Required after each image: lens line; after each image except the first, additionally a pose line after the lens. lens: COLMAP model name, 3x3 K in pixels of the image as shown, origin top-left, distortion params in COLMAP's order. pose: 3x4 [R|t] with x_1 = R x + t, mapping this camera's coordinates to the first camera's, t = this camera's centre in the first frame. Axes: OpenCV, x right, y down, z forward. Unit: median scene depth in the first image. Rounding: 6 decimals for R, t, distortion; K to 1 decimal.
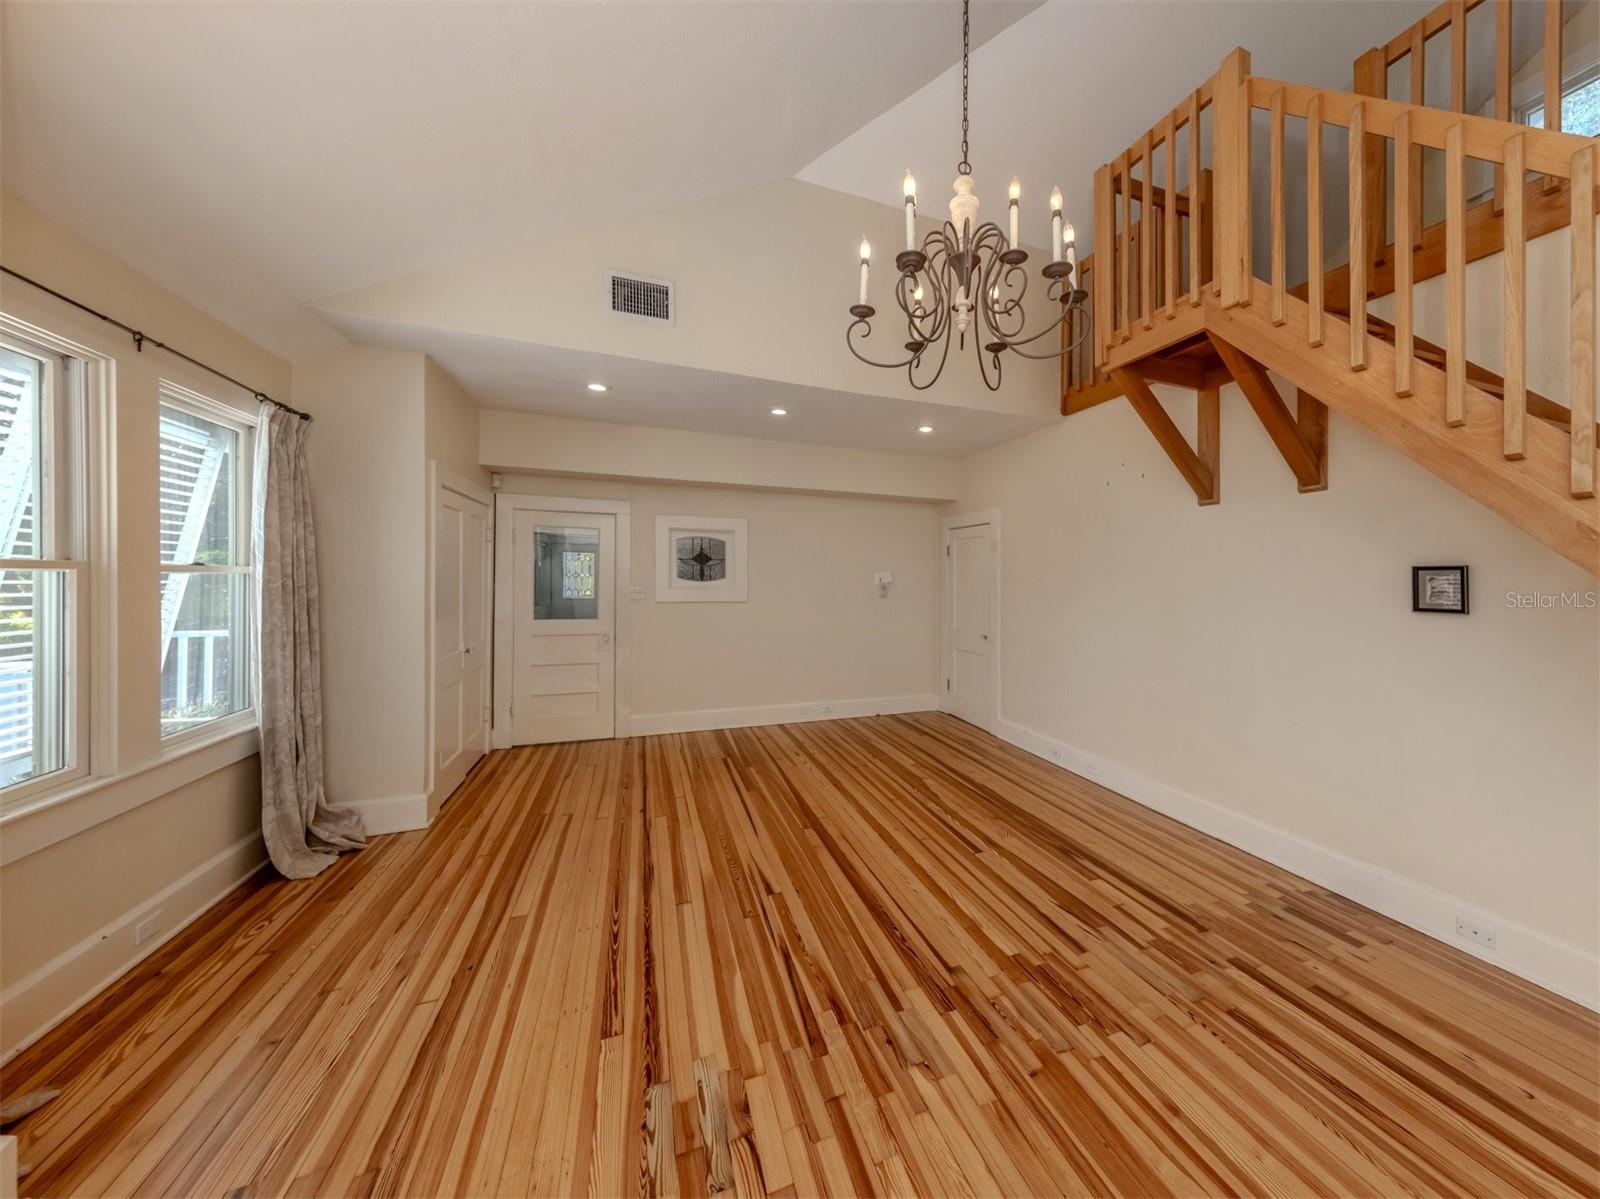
lens RADIAL K [[587.6, 0, 801.5], [0, 587.6, 582.2], [0, 0, 1]] dist [0.011370, -0.002171]
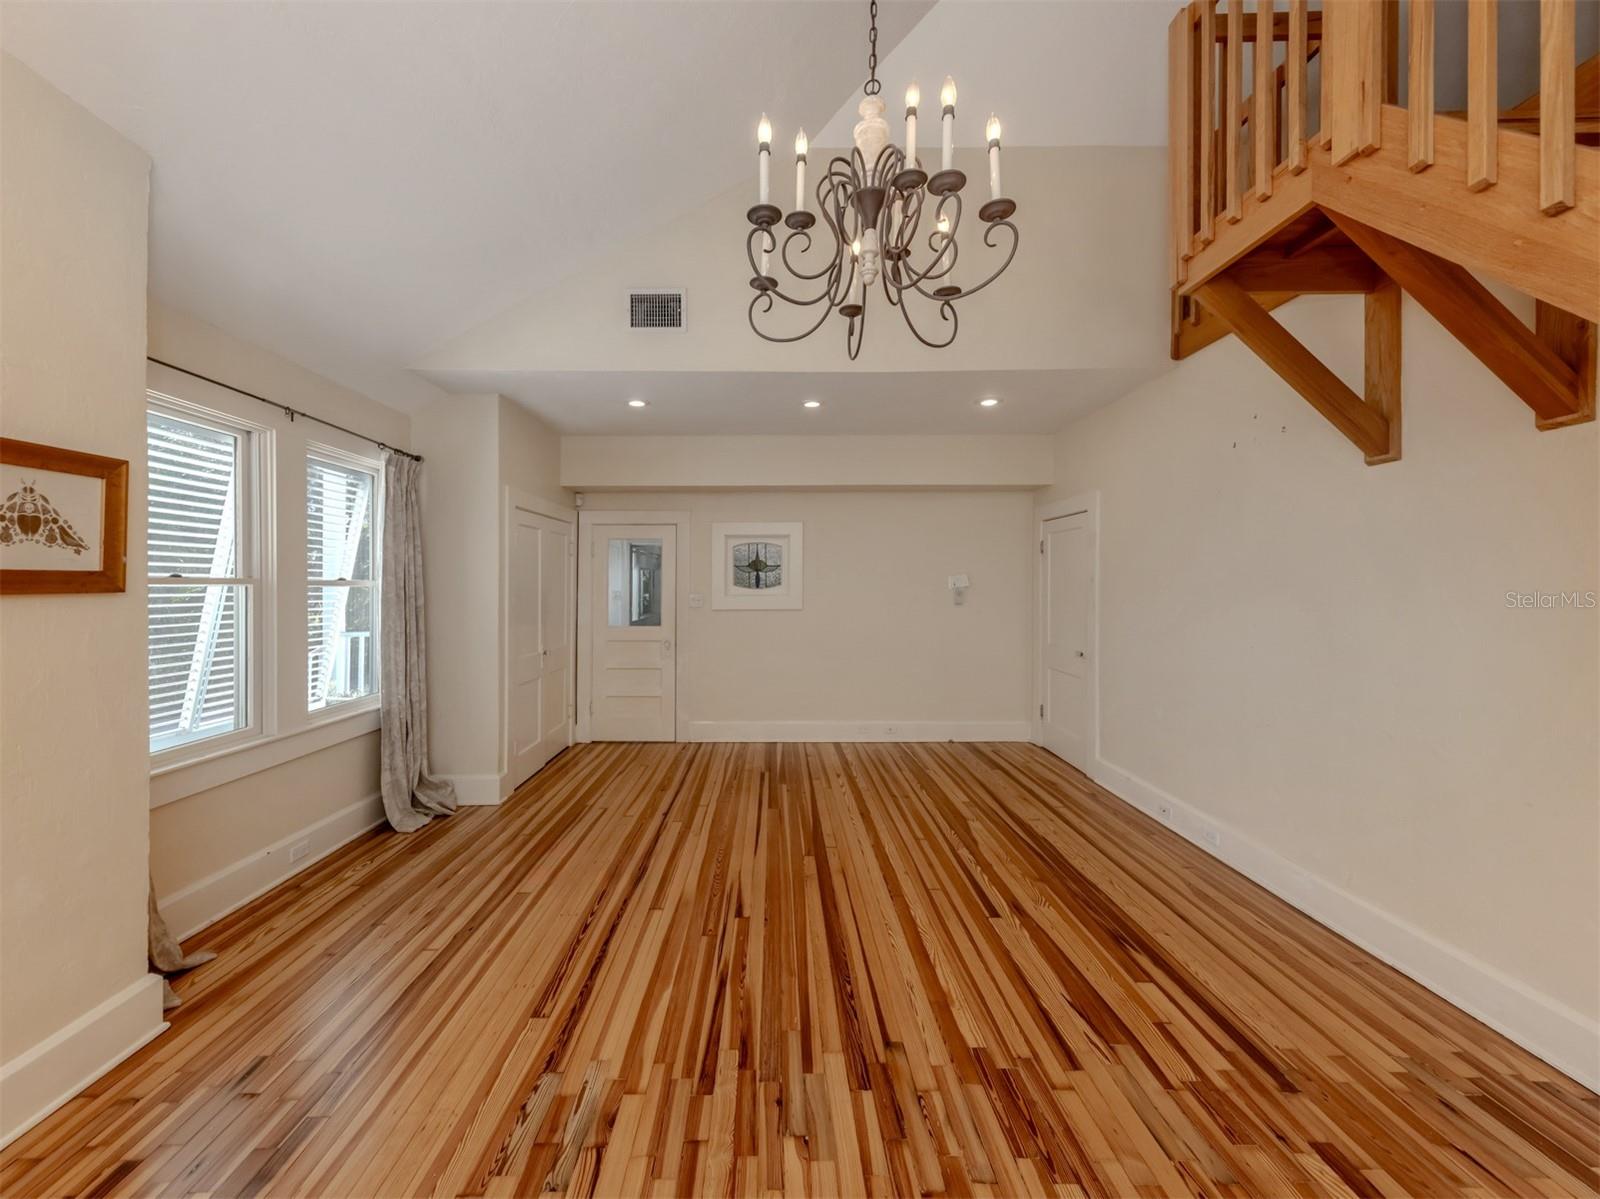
lens RADIAL K [[619.9, 0, 792.9], [0, 619.9, 594.4], [0, 0, 1]] dist [0.009560, -0.000467]
pose [[0.923817, -0.009245, -0.382722, 0.403440], [0.010729, 0.999941, 0.001744, 0.010144], [0.382683, -0.005717, 0.923862, 0.111159]]
